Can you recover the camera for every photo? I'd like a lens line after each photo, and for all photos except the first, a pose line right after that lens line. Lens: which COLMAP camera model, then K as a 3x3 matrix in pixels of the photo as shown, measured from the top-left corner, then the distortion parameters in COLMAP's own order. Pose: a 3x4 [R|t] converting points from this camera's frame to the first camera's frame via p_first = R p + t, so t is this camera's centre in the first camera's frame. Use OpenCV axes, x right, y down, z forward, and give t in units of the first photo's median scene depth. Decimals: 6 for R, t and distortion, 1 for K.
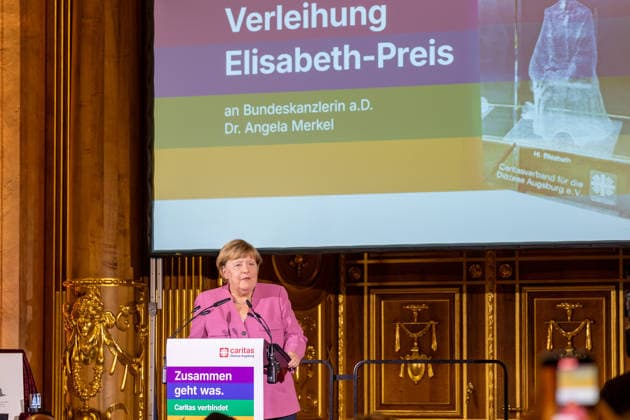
lens RADIAL K [[2077.6, 0, 315.0], [0, 2077.6, 210.0], [0, 0, 1]] dist [0.044020, -0.398047]
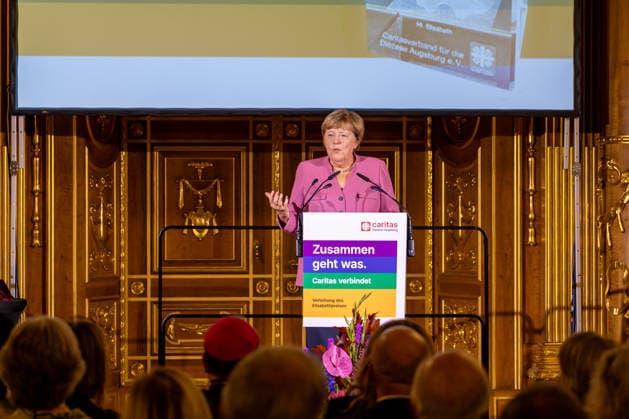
lens RADIAL K [[2074.3, 0, 314.5], [0, 2074.3, 209.5], [0, 0, 1]] dist [0.044020, -0.398047]
pose [[0.921003, -0.000510, 0.389555, -0.345454], [-0.031850, 0.996553, 0.076606, -0.012428], [-0.388251, -0.082962, 0.917812, 0.059960]]
